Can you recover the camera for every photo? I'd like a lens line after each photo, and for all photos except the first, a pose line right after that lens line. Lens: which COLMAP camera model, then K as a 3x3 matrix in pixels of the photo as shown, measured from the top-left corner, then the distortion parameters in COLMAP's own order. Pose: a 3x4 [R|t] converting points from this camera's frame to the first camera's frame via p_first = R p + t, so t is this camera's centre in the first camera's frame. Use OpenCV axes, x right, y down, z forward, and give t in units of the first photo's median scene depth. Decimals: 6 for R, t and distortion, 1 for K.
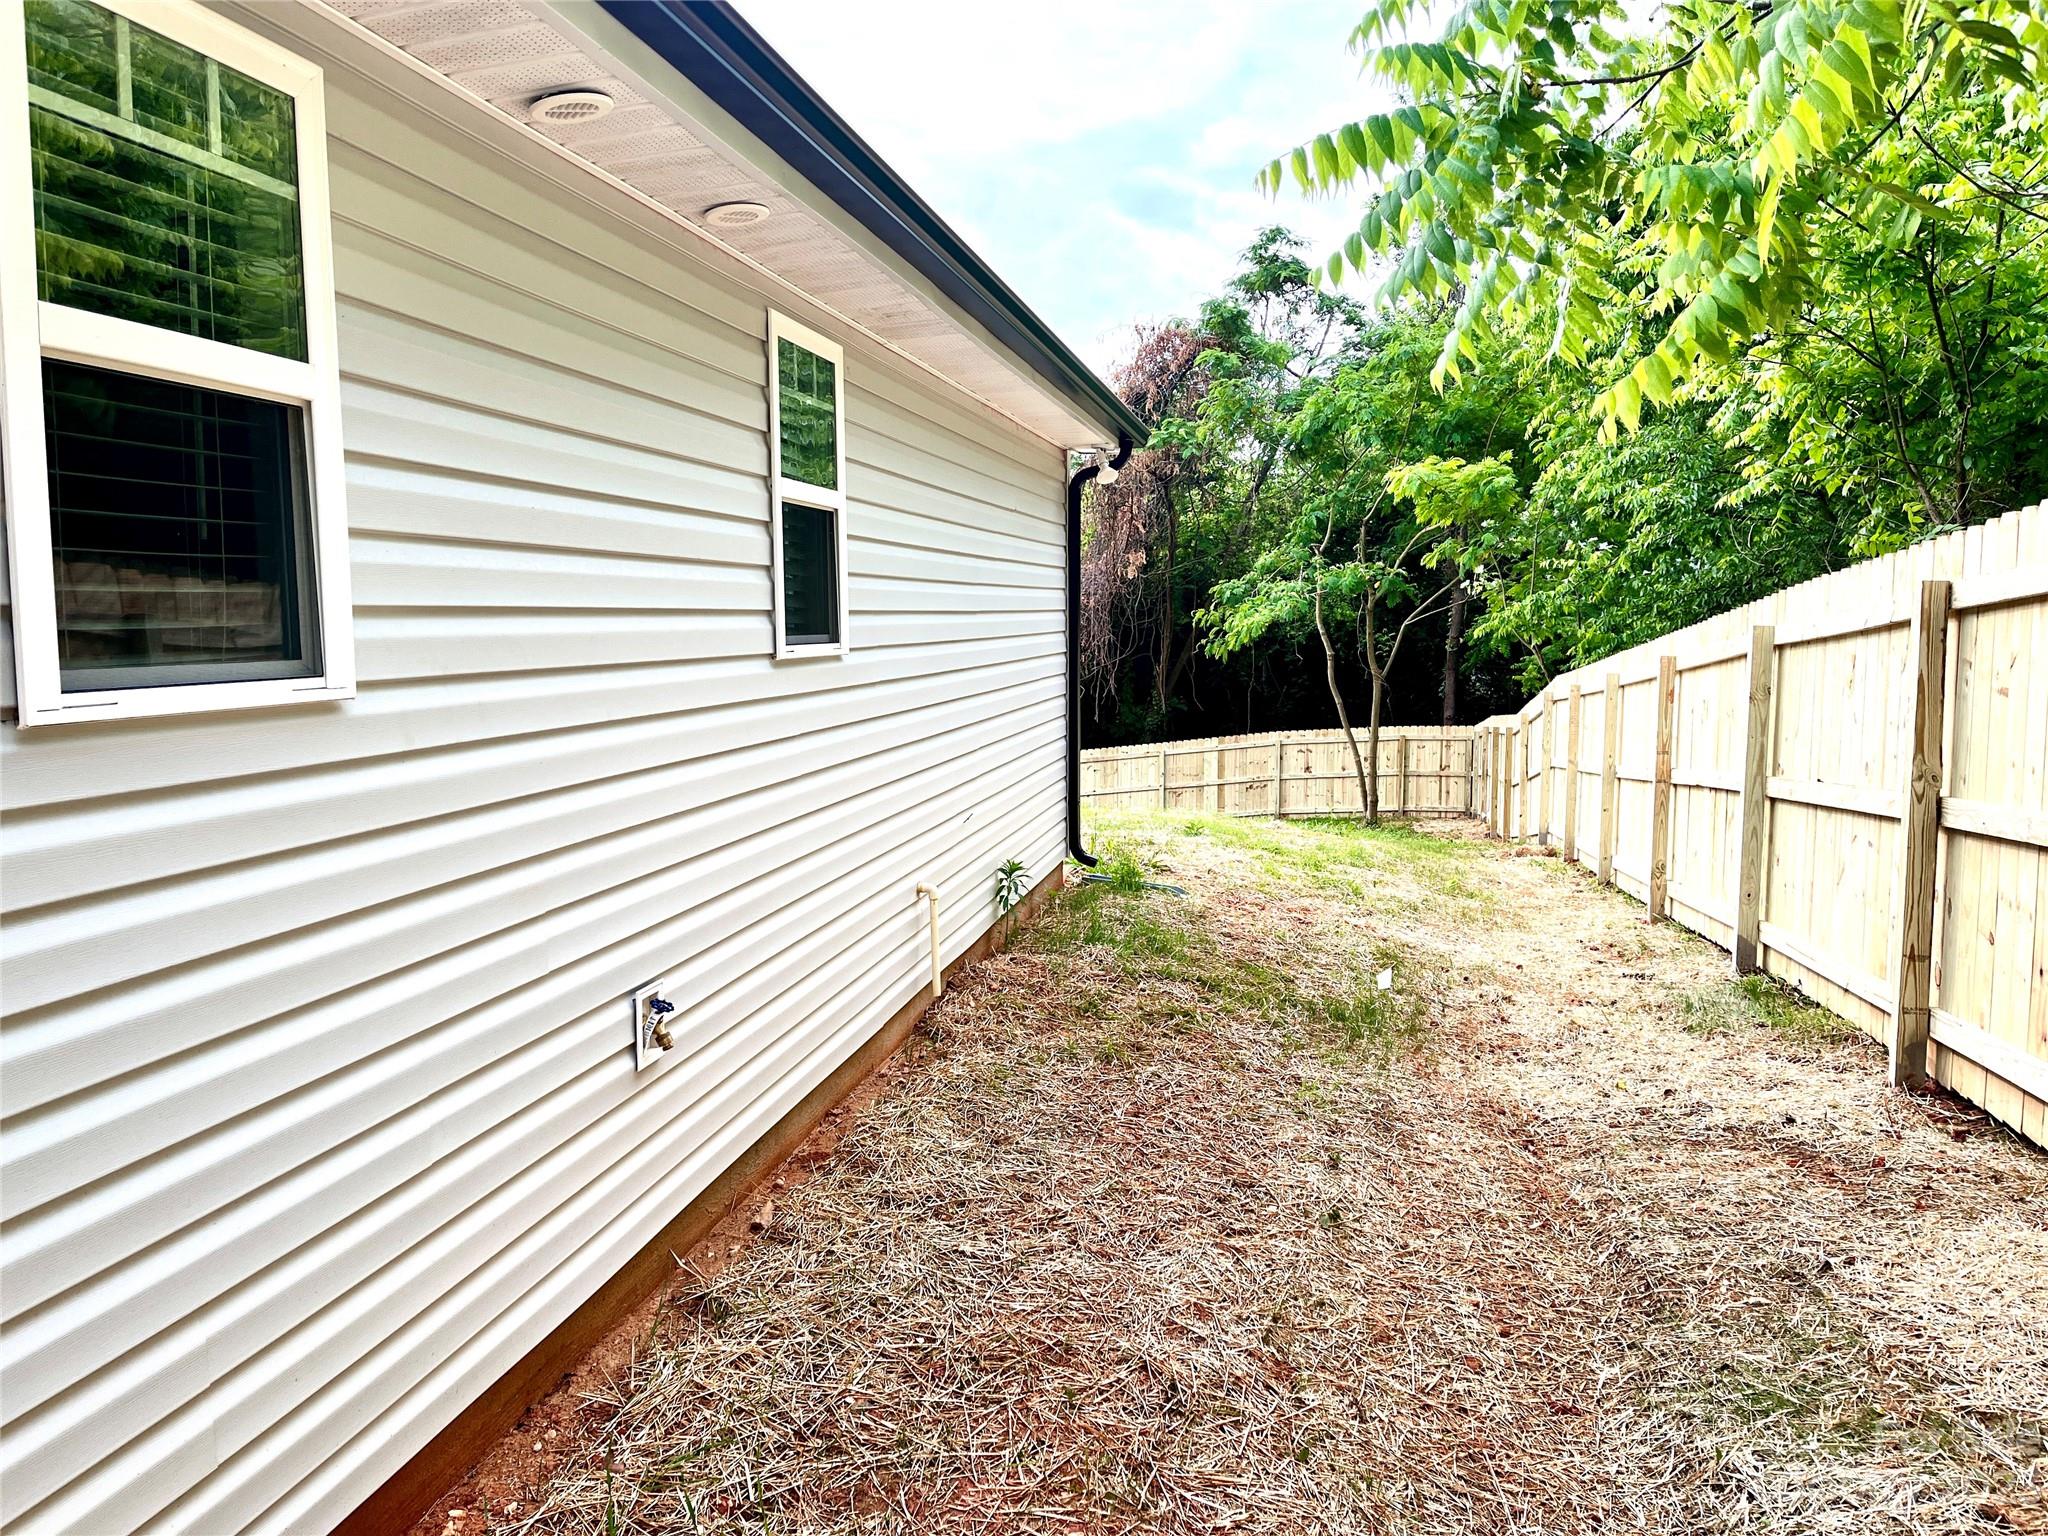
lens RADIAL K [[1556.9, 0, 1021.4], [0, 1556.9, 762.2], [0, 0, 1]] dist [0.073140, -0.095976]
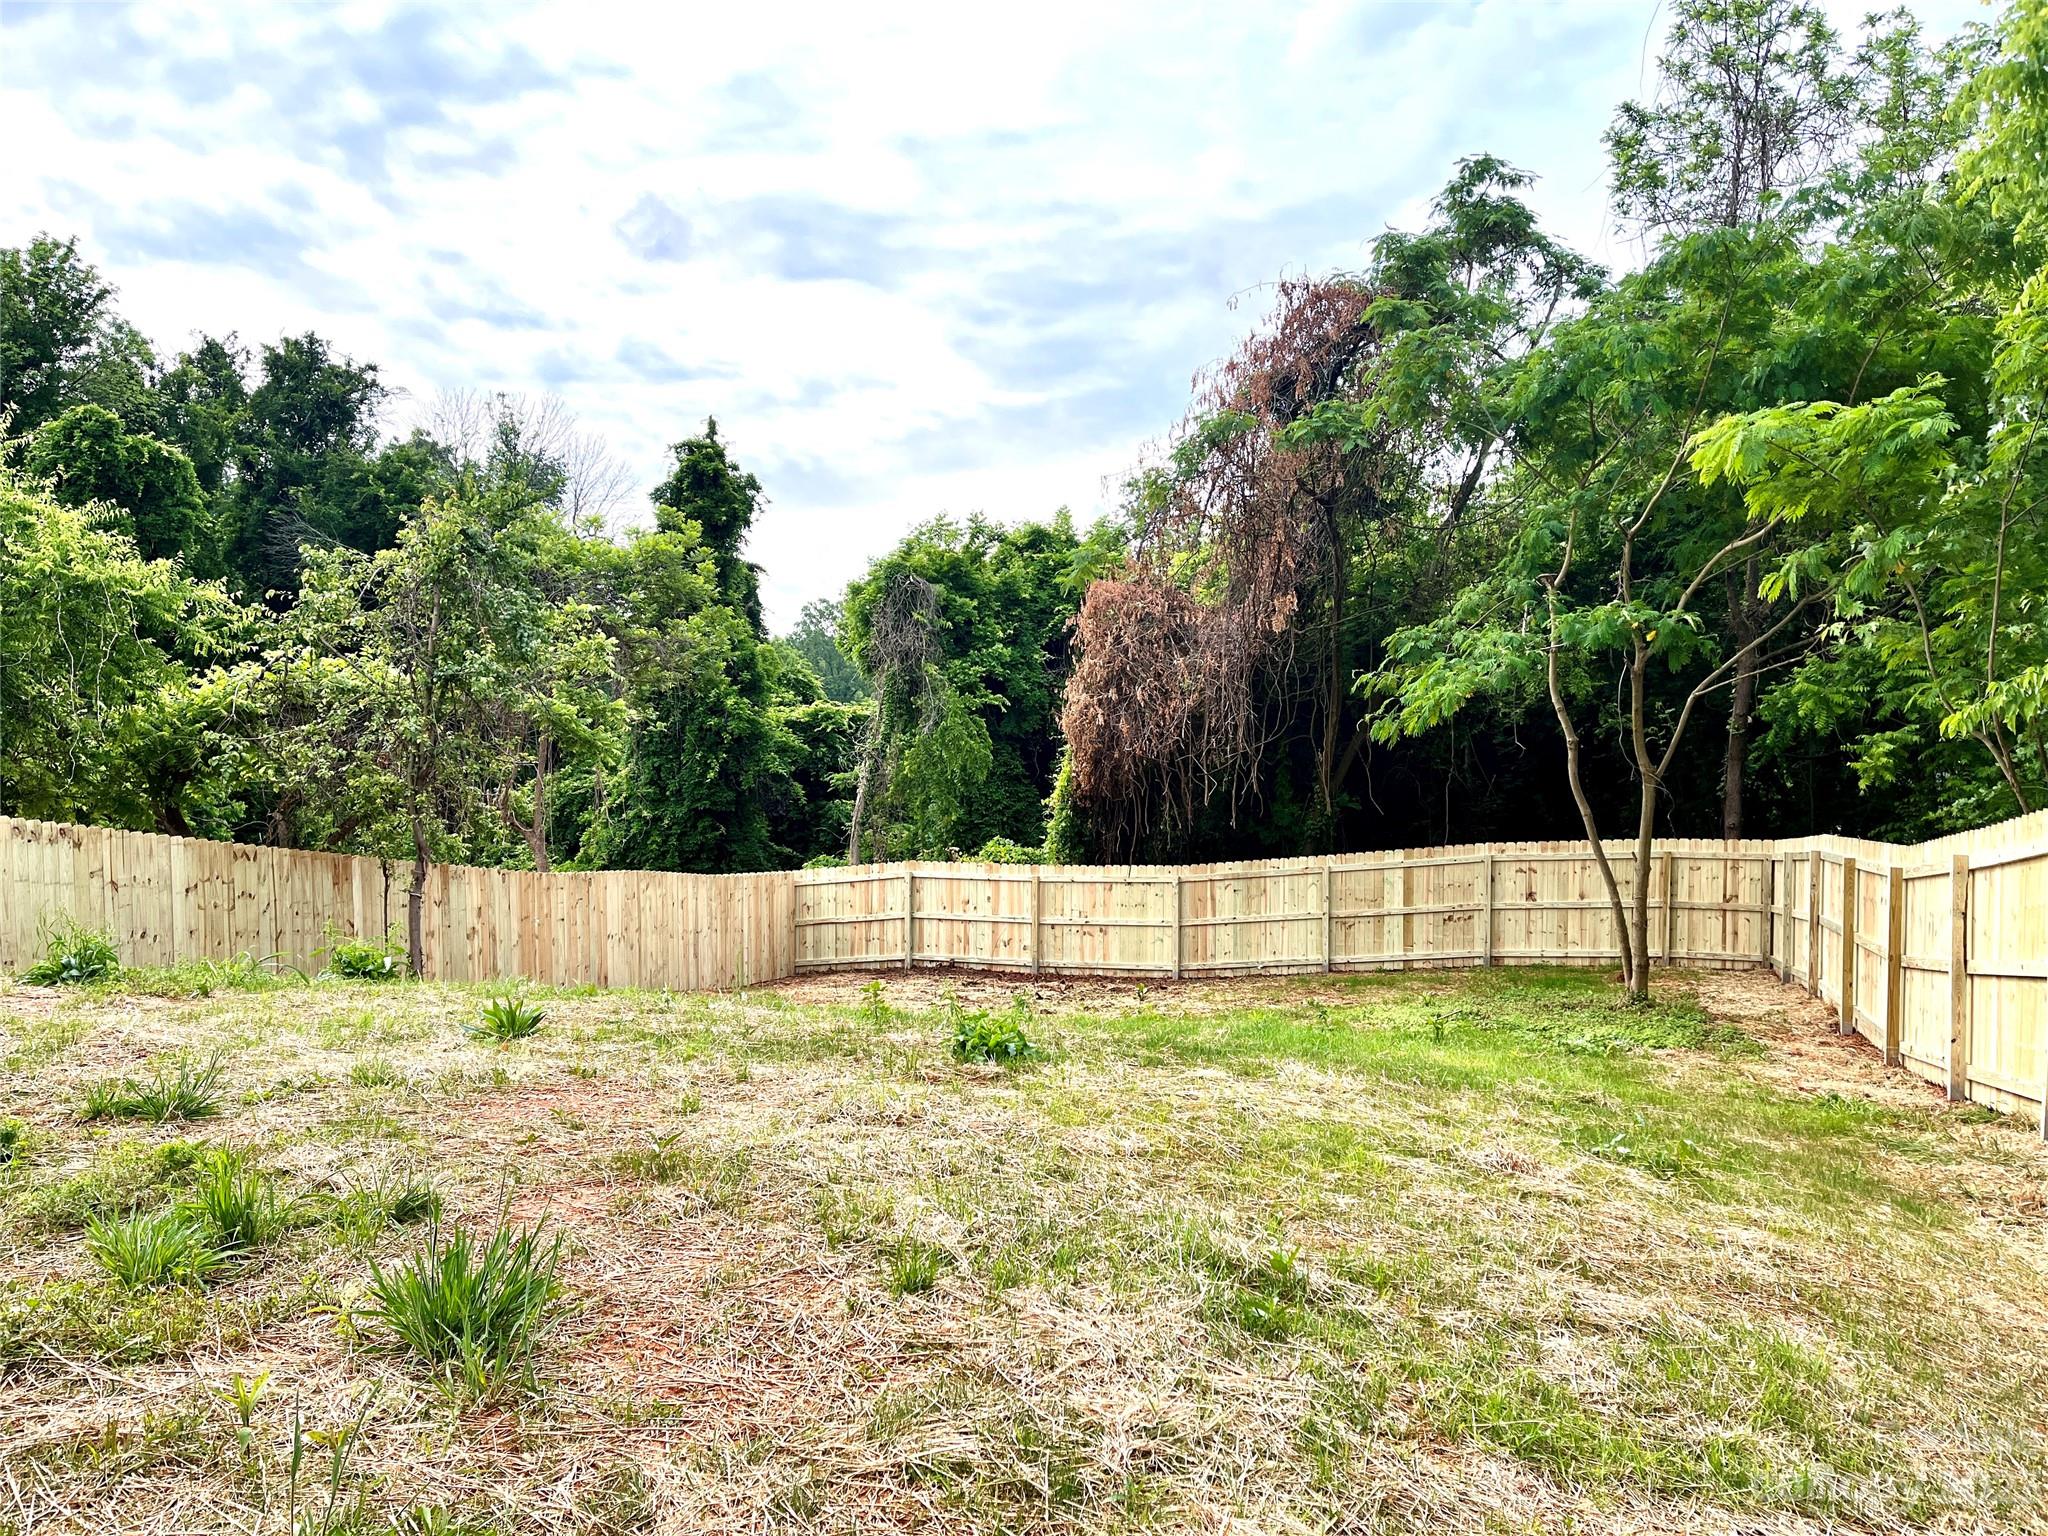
lens RADIAL K [[1556.9, 0, 1021.4], [0, 1556.9, 762.2], [0, 0, 1]] dist [0.073140, -0.095976]
pose [[0.992511, 0.003983, -0.122091, 0.038207], [-0.010017, 0.998756, -0.048848, -0.020362], [0.121745, 0.049705, 0.991316, 0.251539]]
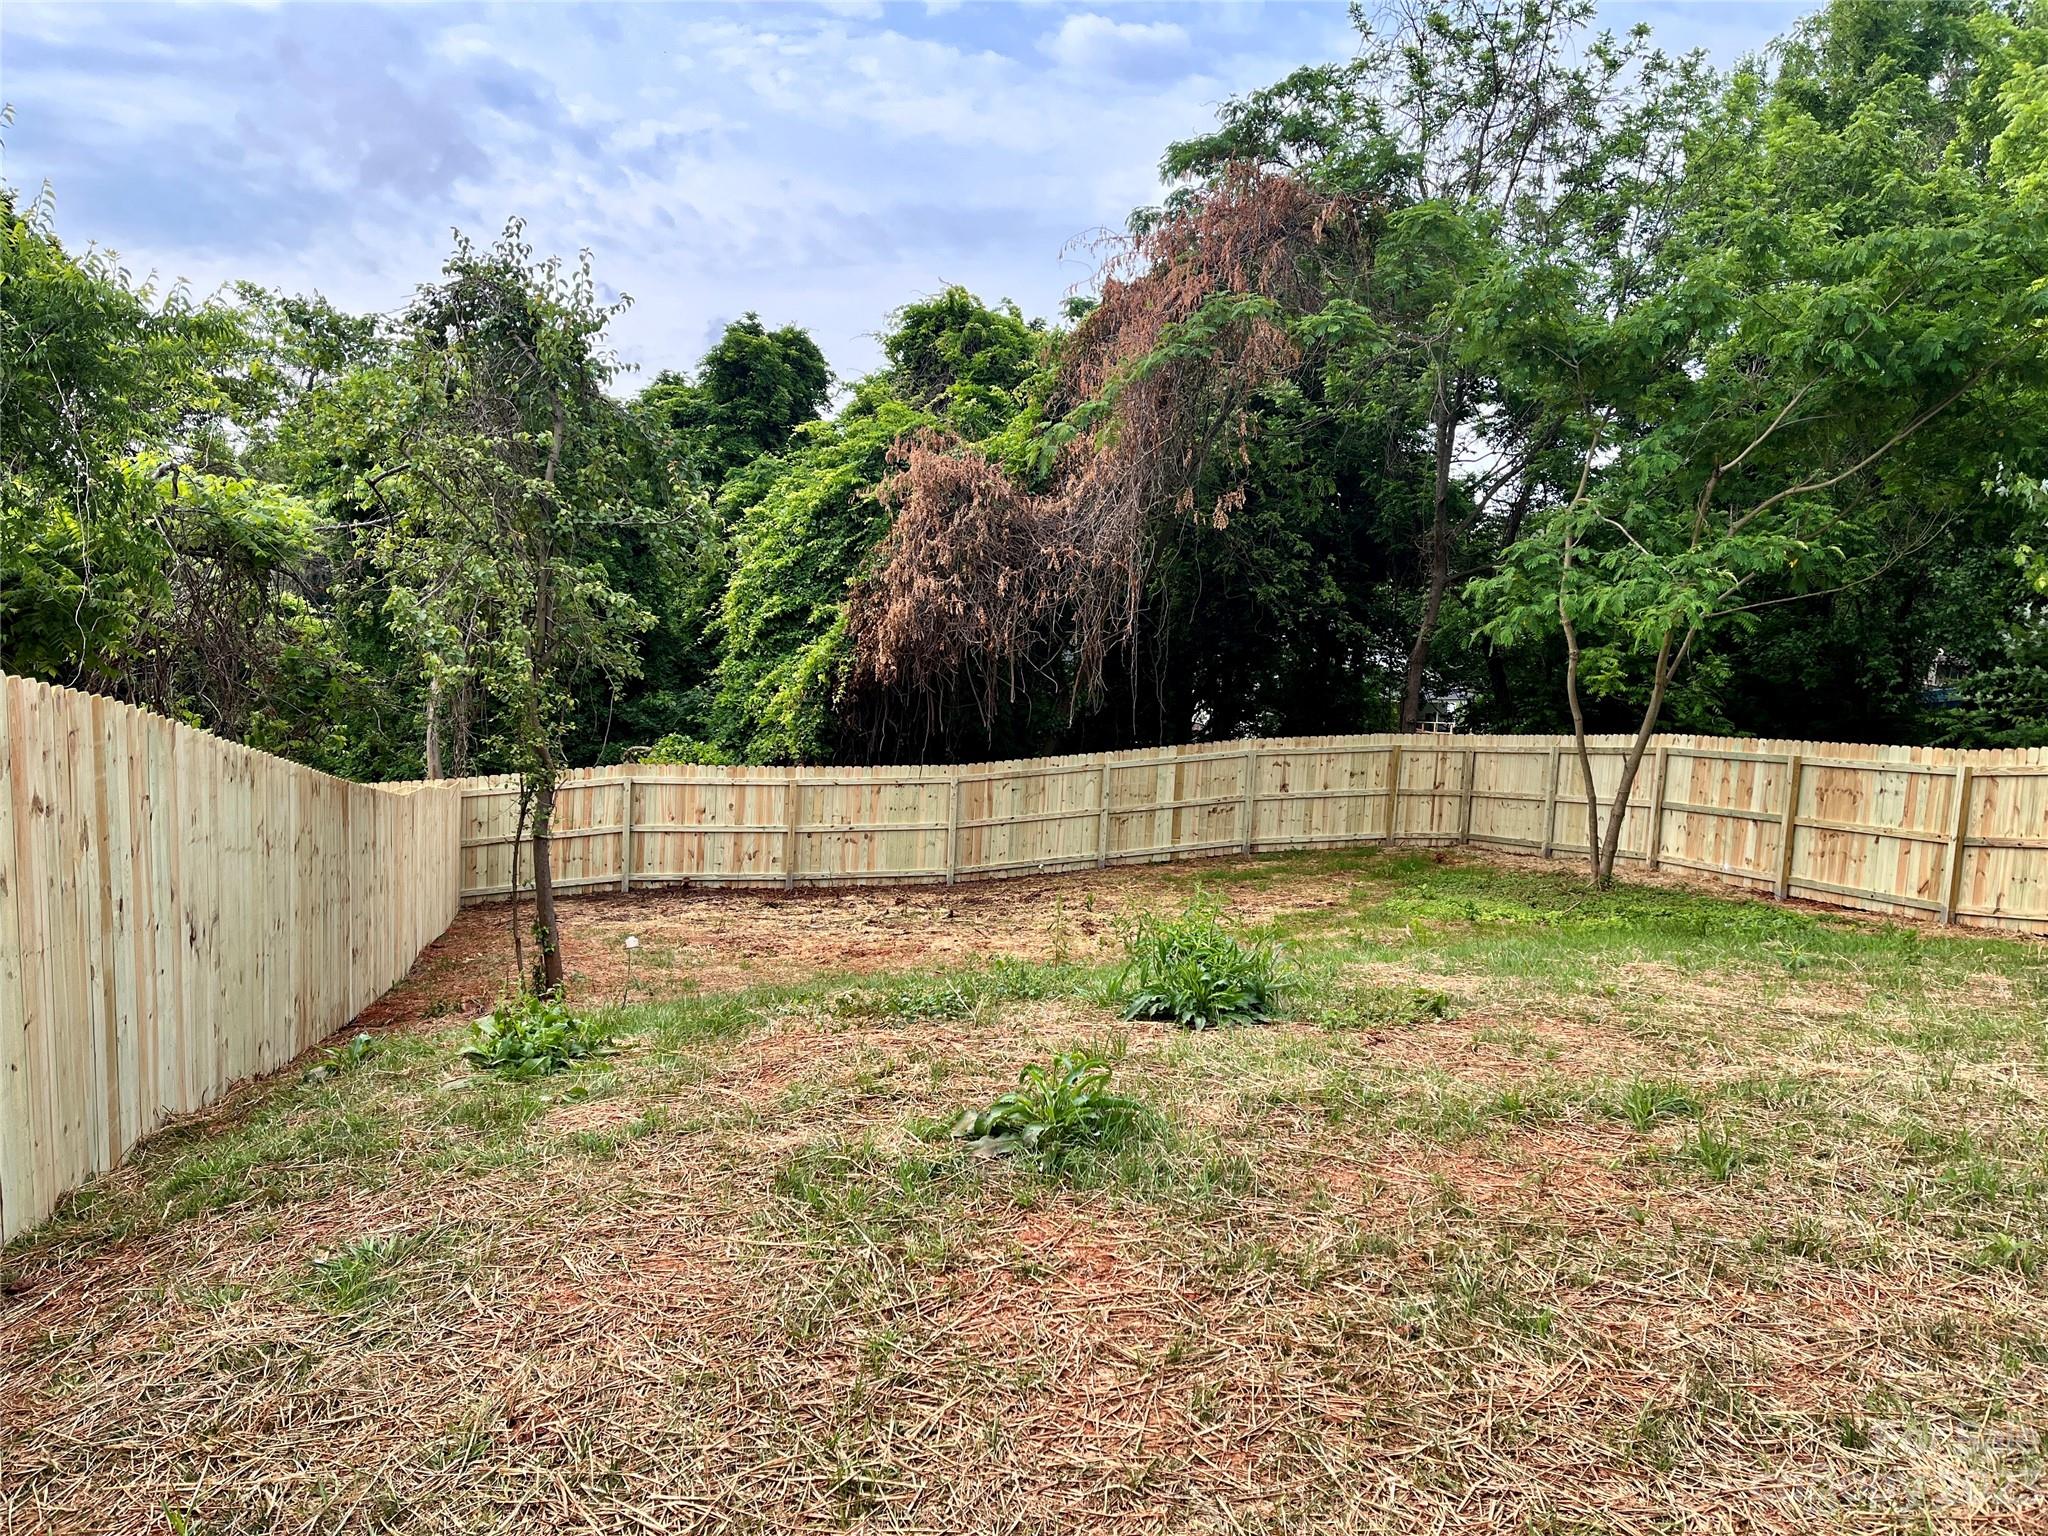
lens RADIAL K [[1556.9, 0, 1021.4], [0, 1556.9, 762.2], [0, 0, 1]] dist [0.073140, -0.095976]
pose [[0.885774, -0.007633, 0.464054, -0.307691], [-0.008447, 0.999434, 0.032562, -0.033627], [-0.464040, -0.032763, 0.885208, 0.378007]]
